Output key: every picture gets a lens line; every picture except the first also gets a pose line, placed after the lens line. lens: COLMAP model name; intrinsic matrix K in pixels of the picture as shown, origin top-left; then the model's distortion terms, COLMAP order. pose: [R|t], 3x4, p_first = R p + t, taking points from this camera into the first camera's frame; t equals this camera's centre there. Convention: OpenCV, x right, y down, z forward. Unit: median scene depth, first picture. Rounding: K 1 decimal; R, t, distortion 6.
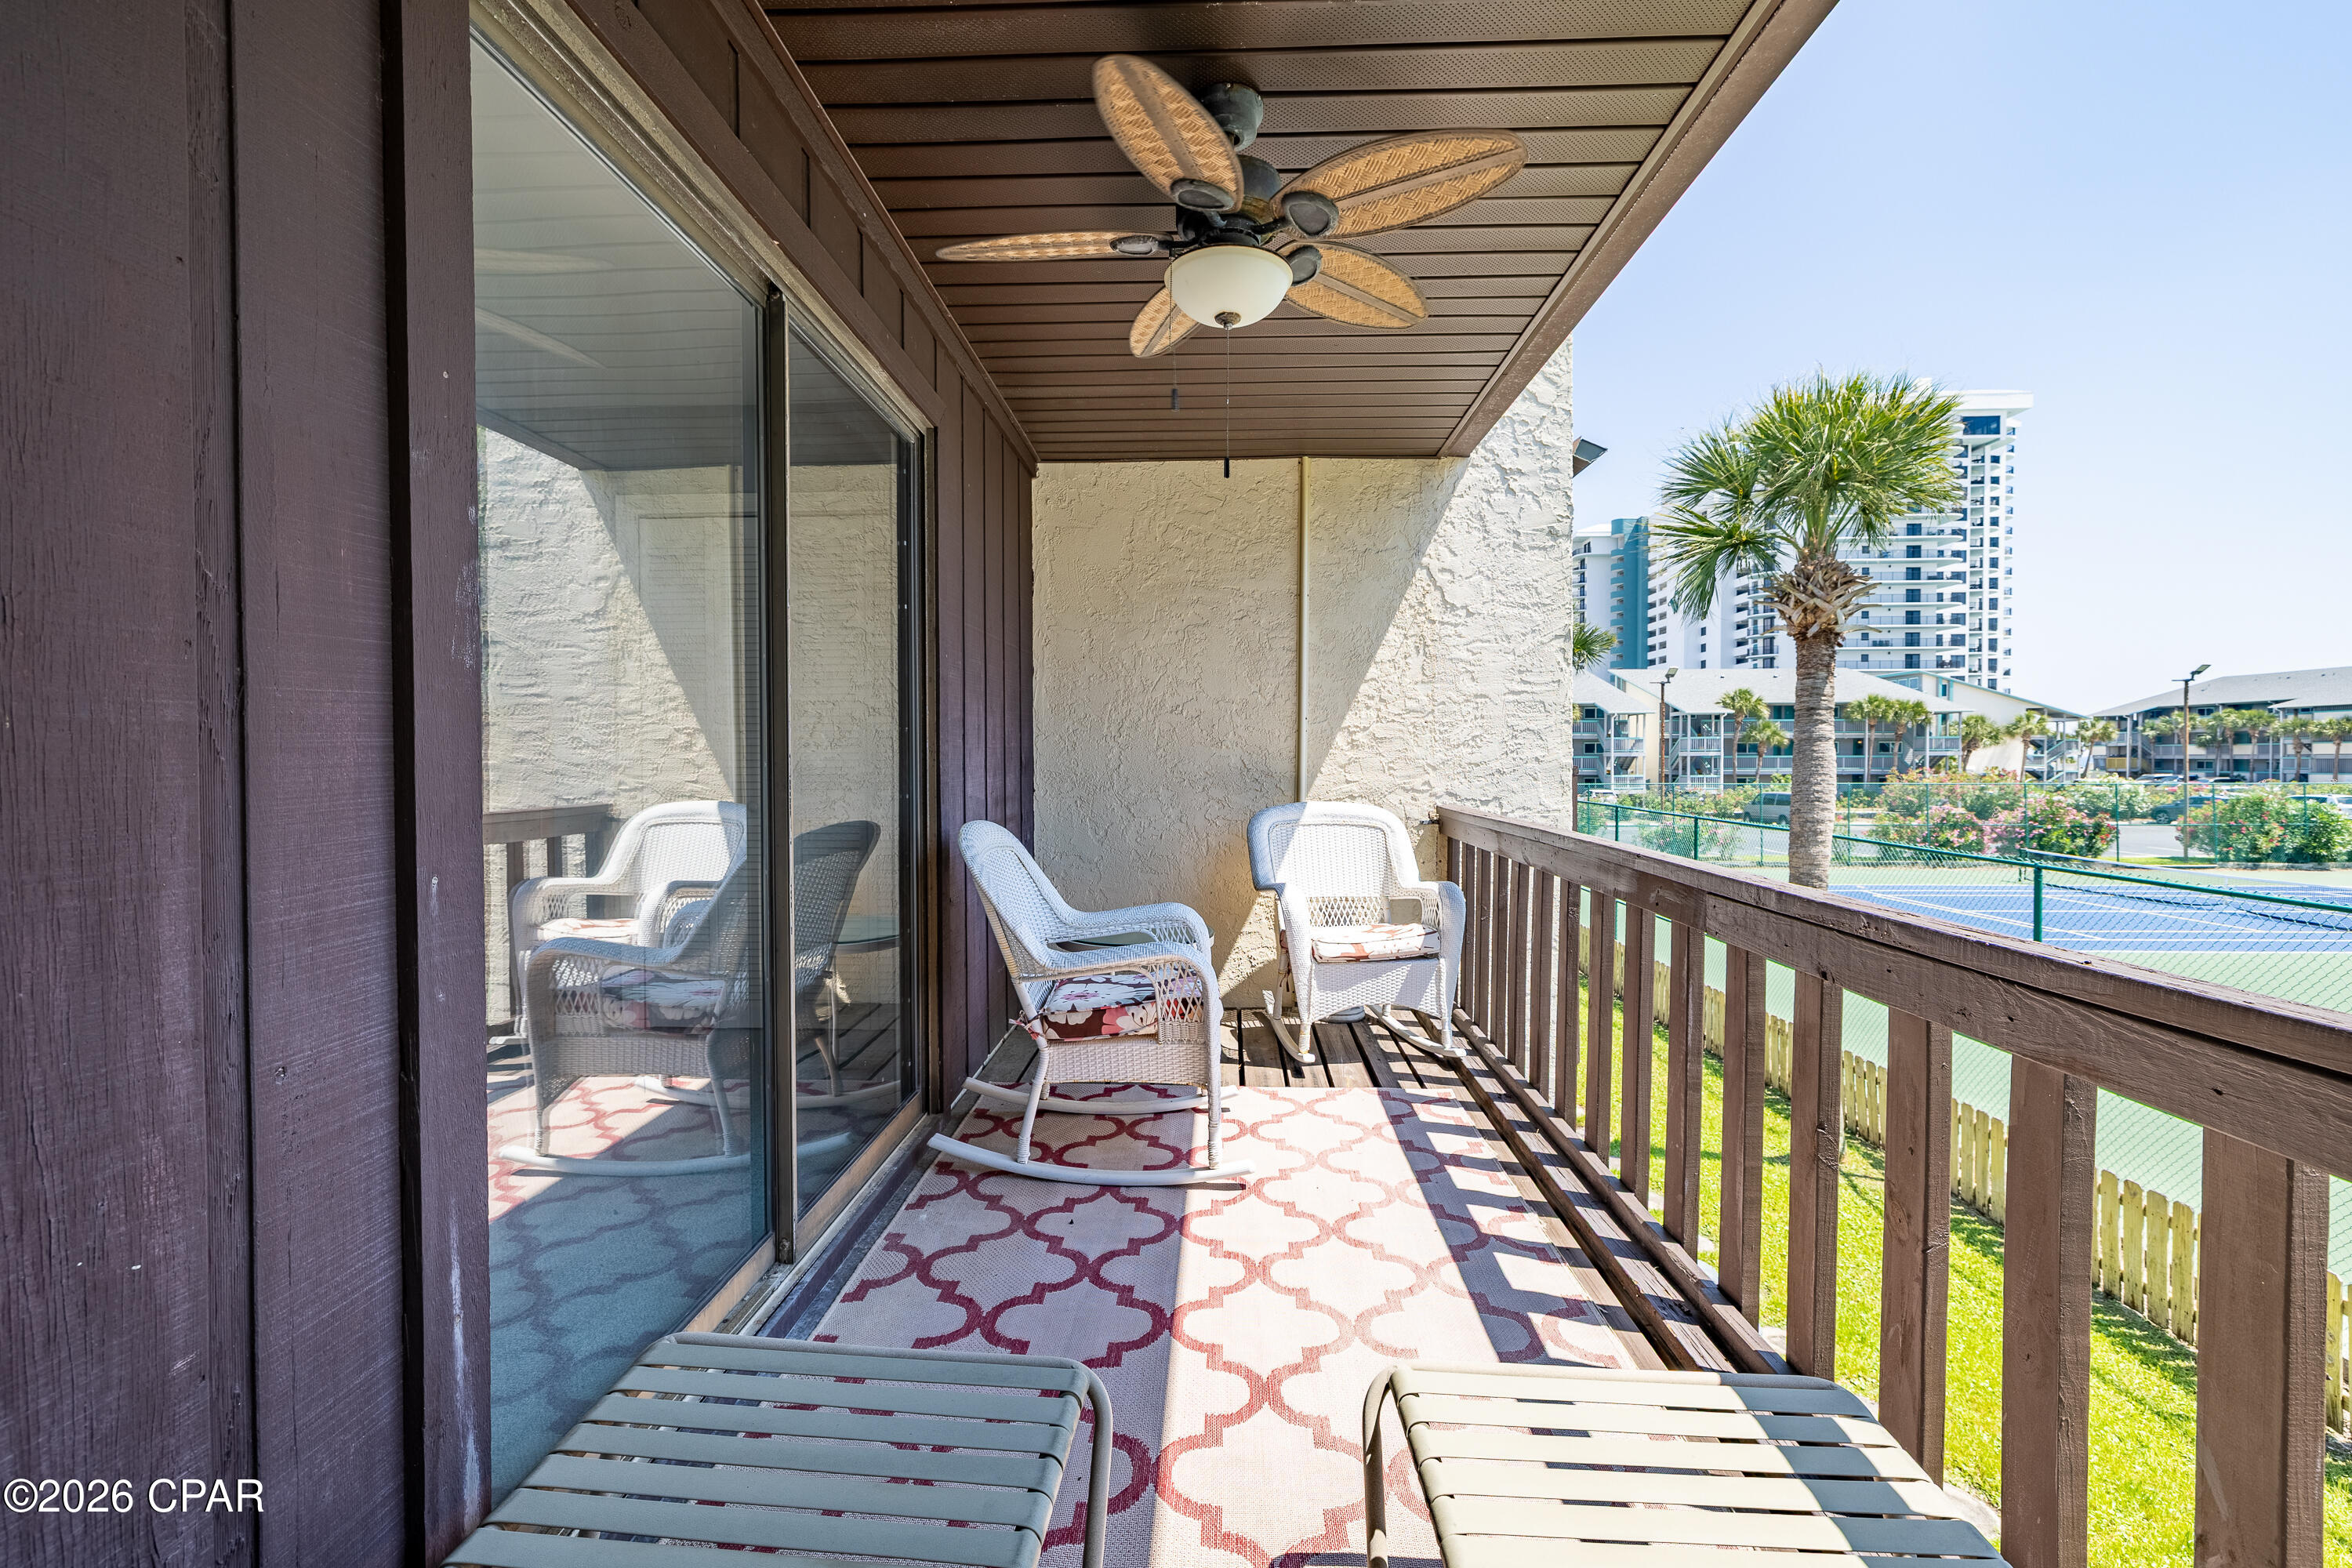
lens RADIAL K [[997.0, 0, 1175.1], [0, 997.0, 773.2], [0, 0, 1]] dist [0.000520, 0.000513]
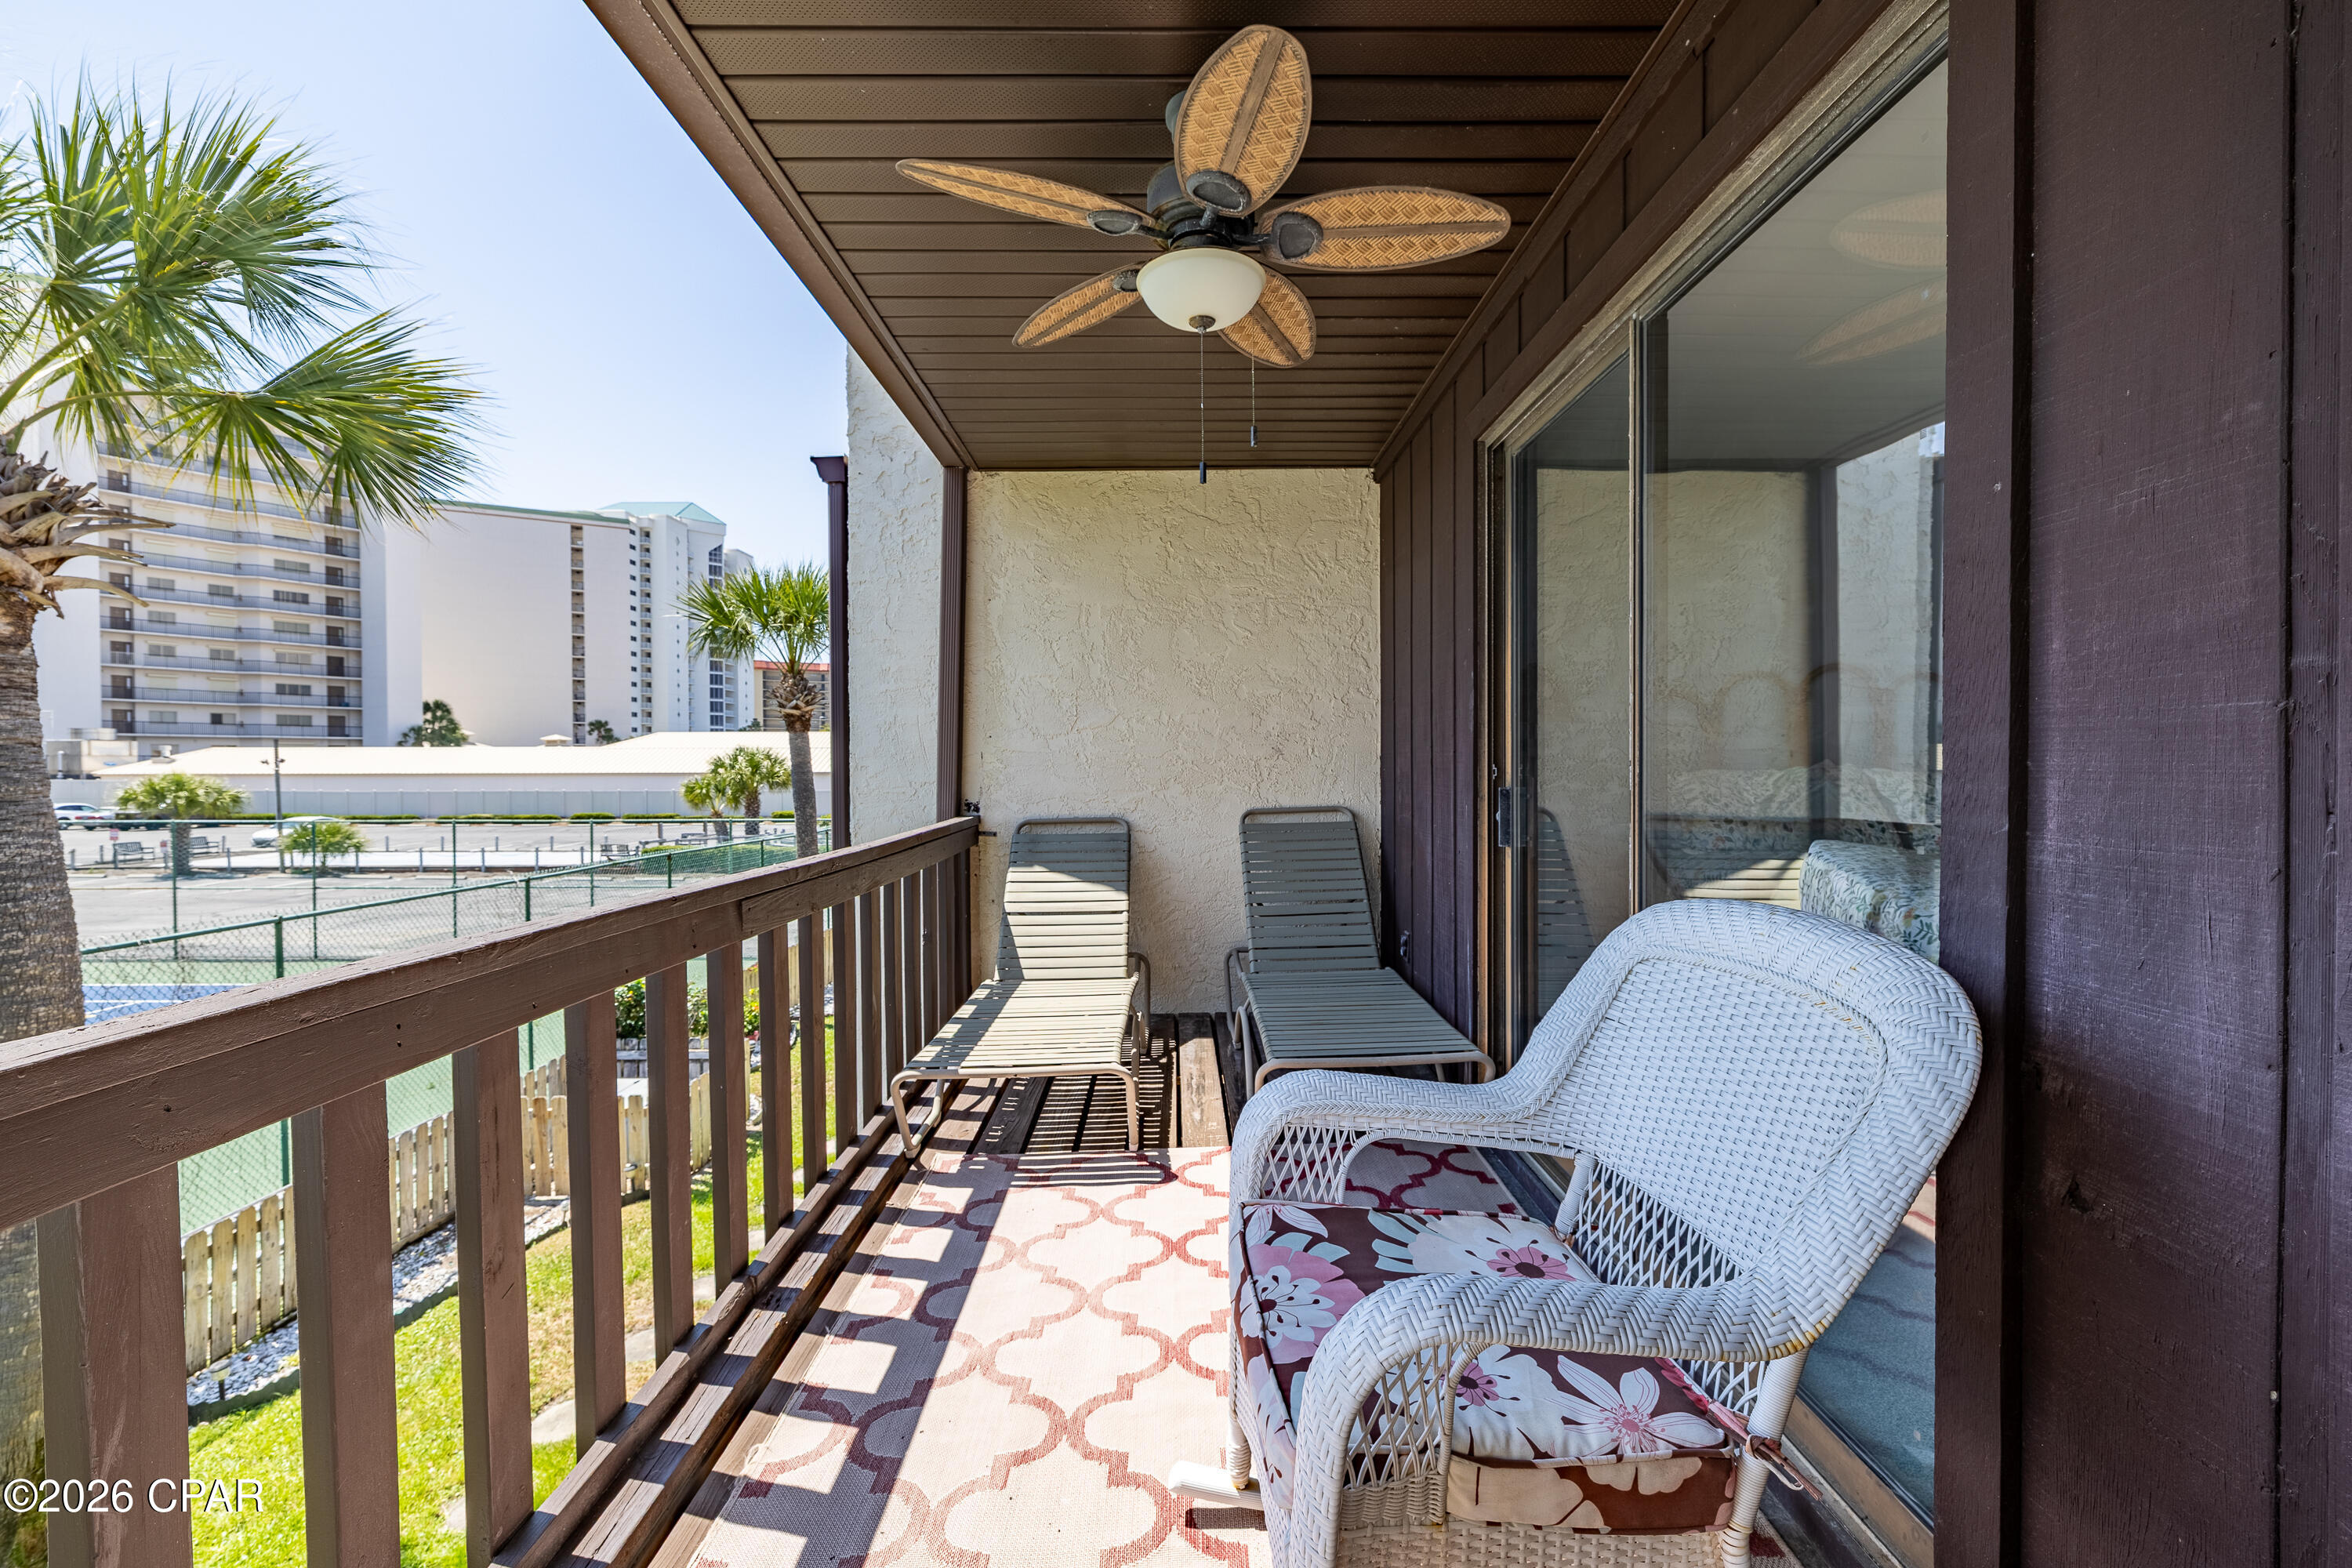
lens RADIAL K [[997.0, 0, 1175.1], [0, 997.0, 773.2], [0, 0, 1]] dist [0.000520, 0.000513]
pose [[-0.998682, 0.005385, -0.051038, 0.117577], [0.004303, 0.999764, 0.021281, -0.027848], [0.051141, 0.021033, -0.998470, 1.872287]]
